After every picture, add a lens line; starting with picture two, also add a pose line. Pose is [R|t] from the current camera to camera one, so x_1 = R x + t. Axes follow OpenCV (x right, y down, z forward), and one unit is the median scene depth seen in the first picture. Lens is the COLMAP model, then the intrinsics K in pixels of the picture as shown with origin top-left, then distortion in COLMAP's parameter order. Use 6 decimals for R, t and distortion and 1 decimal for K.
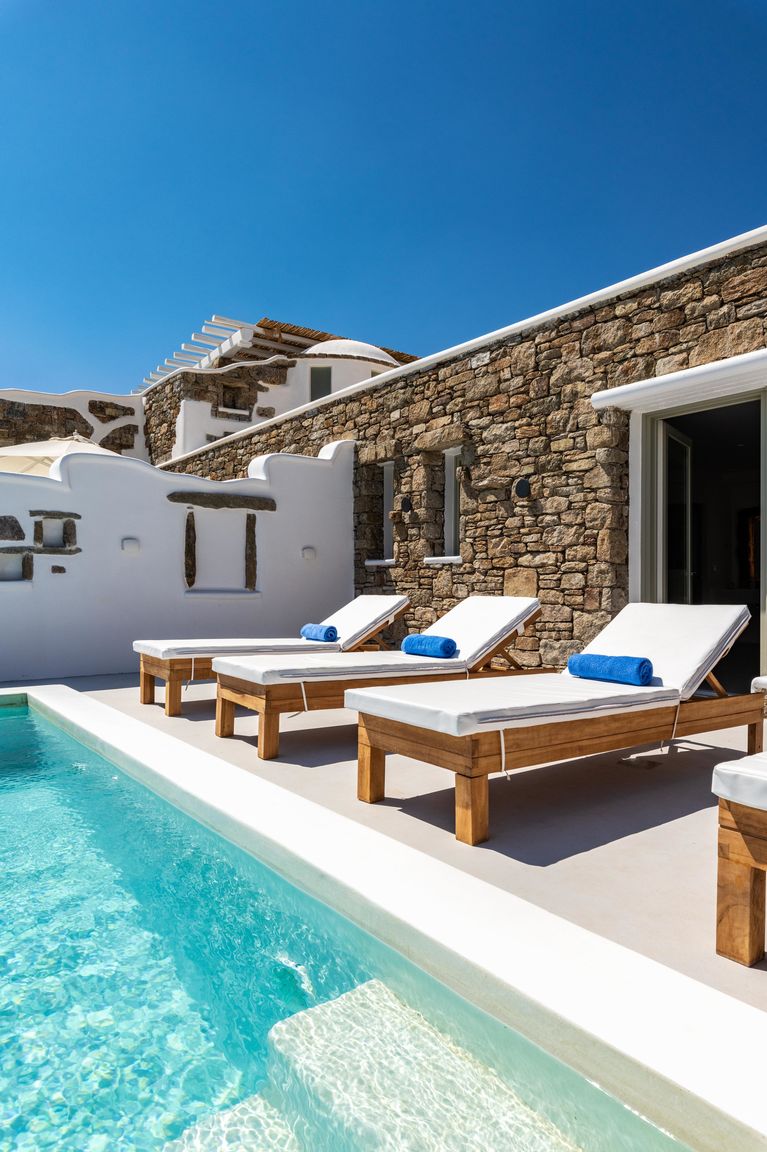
lens RADIAL K [[704.6, 0, 385.4], [0, 704.6, 594.4], [0, 0, 1]] dist [0.006219, 0.000174]
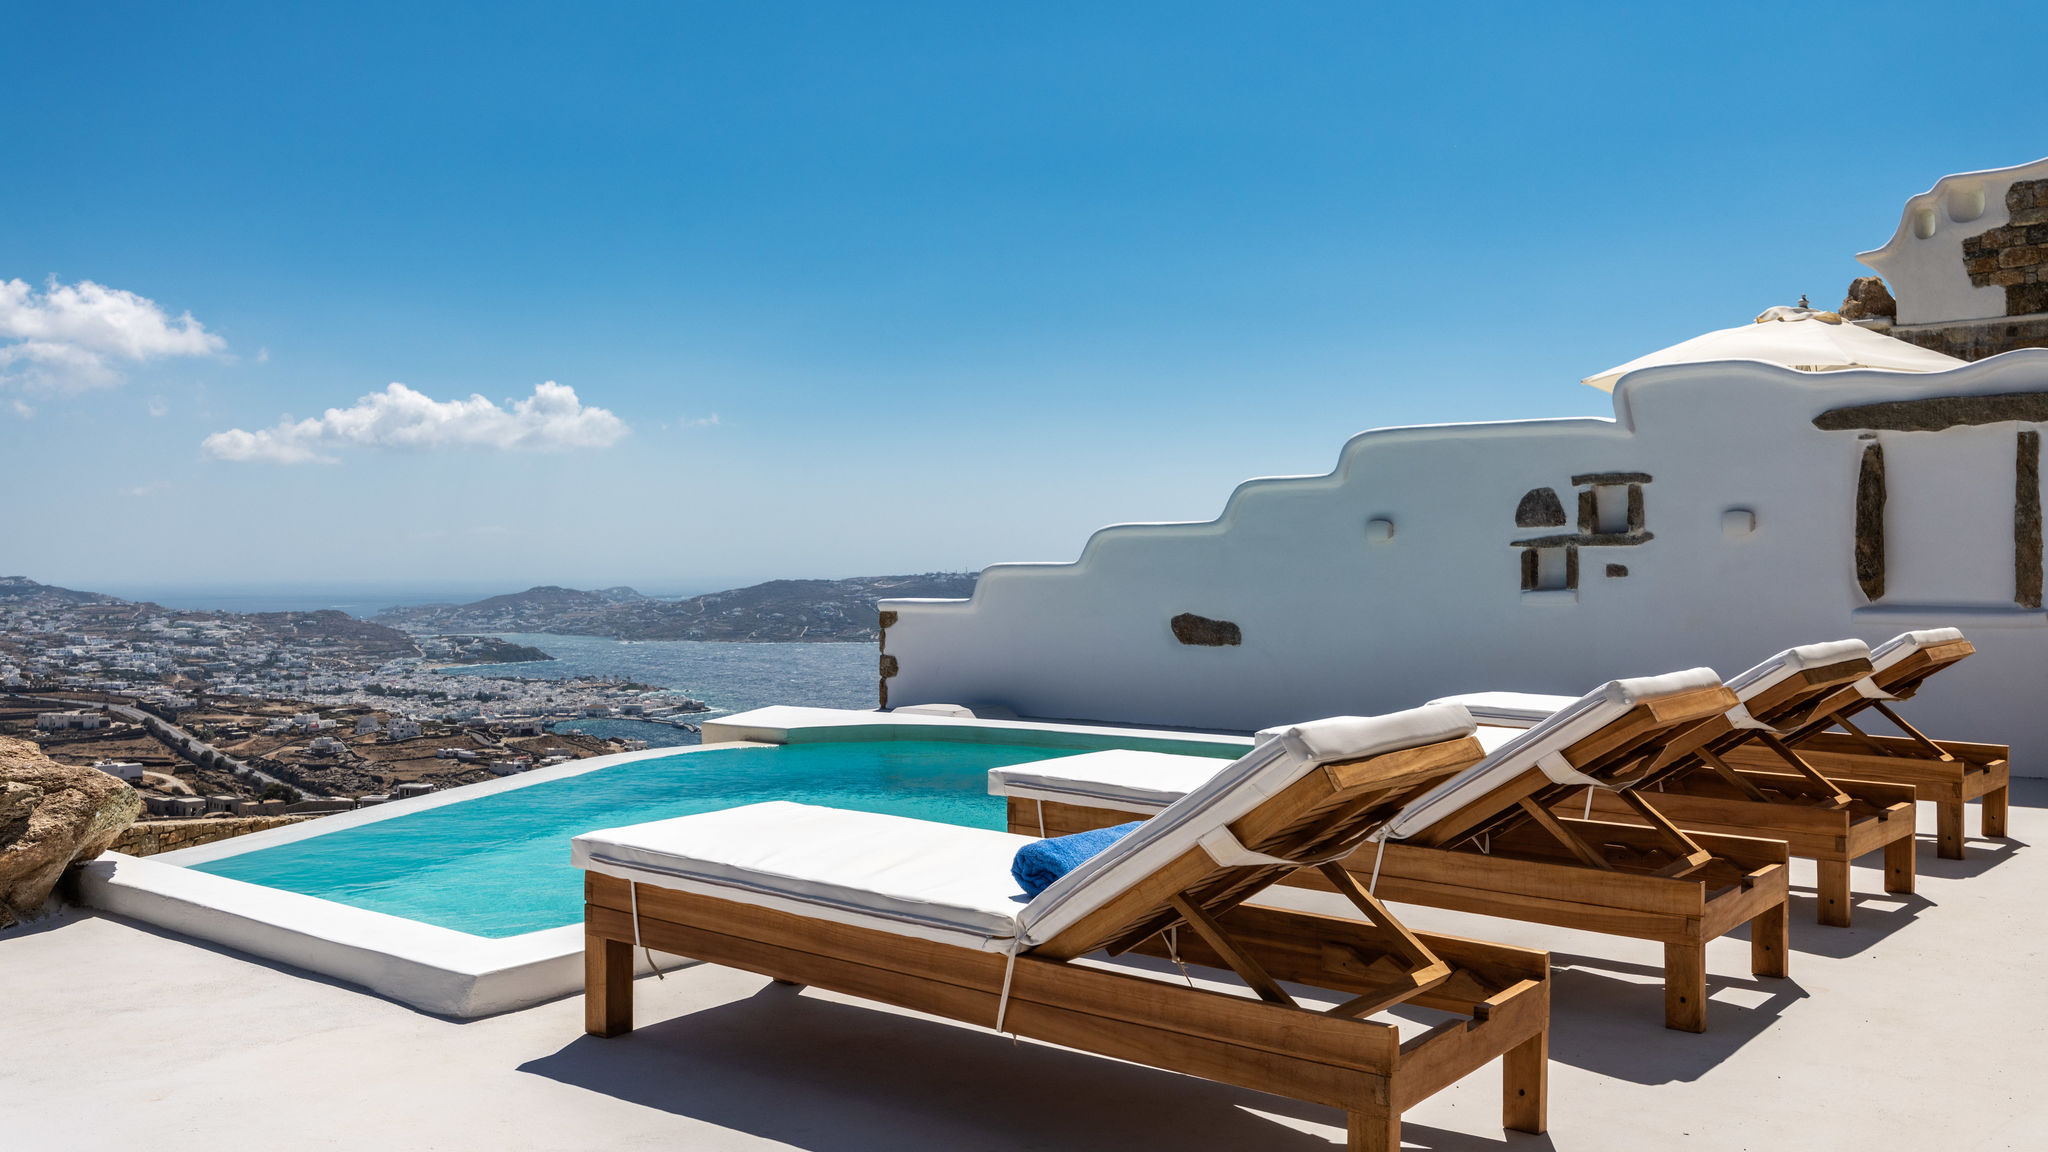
lens RADIAL K [[1764.2, 0, 1053.8], [0, 1764.2, 556.0], [0, 0, 1]] dist [0.003681, -0.002920]
pose [[0.244641, -0.011947, -0.969540, 0.855876], [0.003281, 0.999929, -0.011494, -0.031953], [0.969608, -0.000369, 0.244663, 0.178781]]
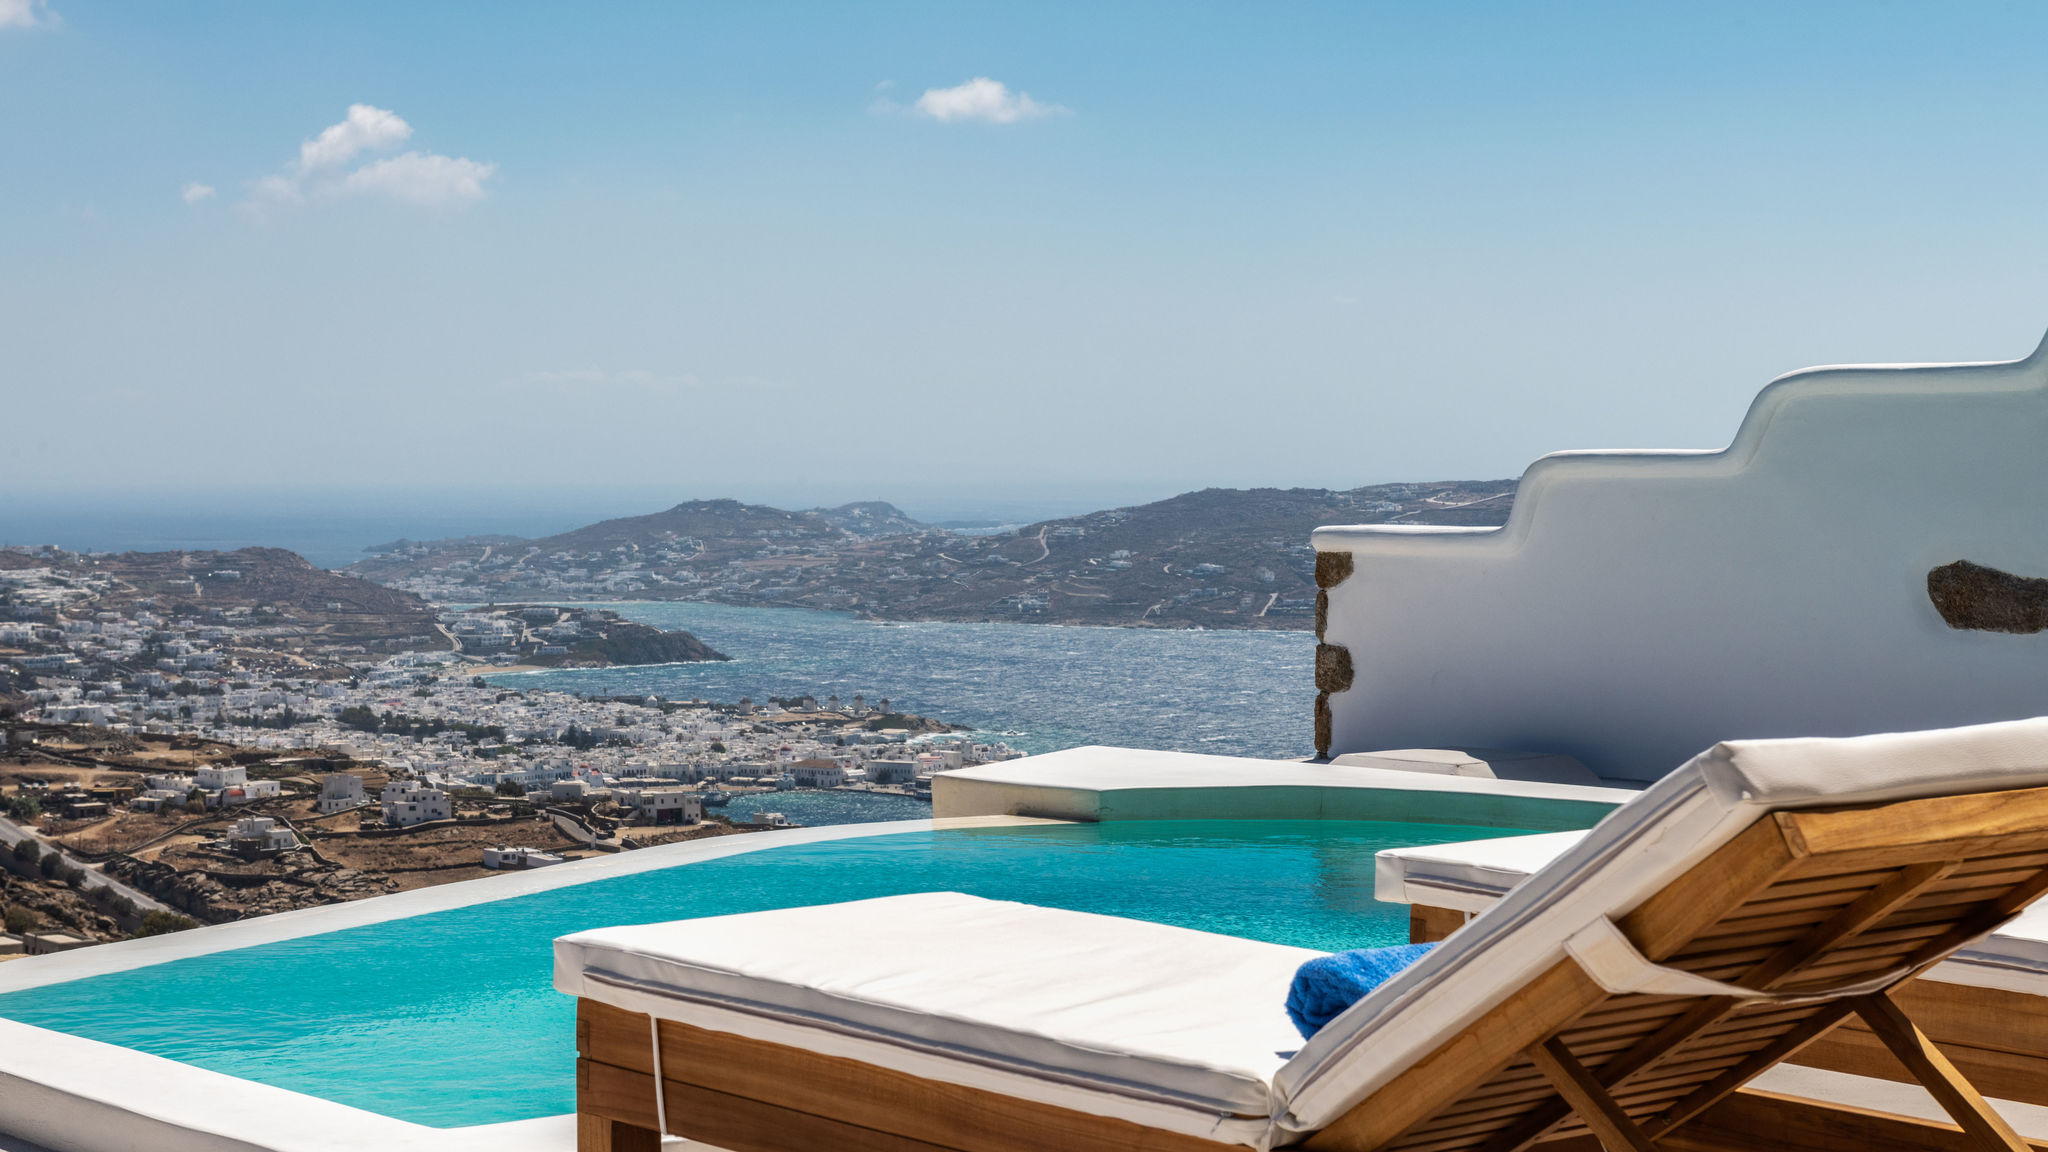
lens RADIAL K [[4007.9, 0, 1013.0], [0, 4007.9, 579.5], [0, 0, 1]] dist [-0.006109, 0.000000]
pose [[0.041716, 0.024316, -0.998834, 1.002012], [-0.002007, 0.999704, 0.024253, -0.030015], [0.999127, 0.000993, 0.041753, 0.224635]]
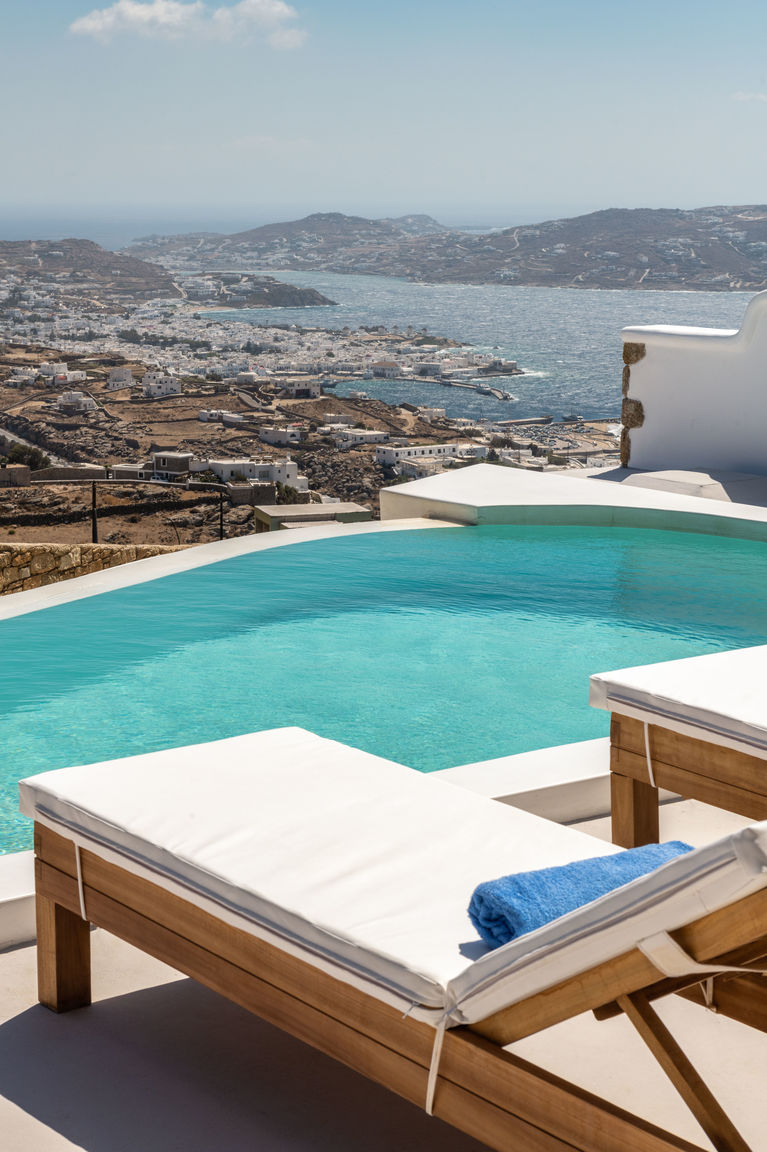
lens RADIAL K [[2247.1, 0, 346.9], [0, 2247.1, 583.1], [0, 0, 1]] dist [-0.001611, 0.000000]
pose [[-0.025826, 0.167906, -0.985465, 0.856474], [-0.006650, 0.985743, 0.168128, -0.114144], [0.999644, 0.010895, -0.024341, 0.282755]]
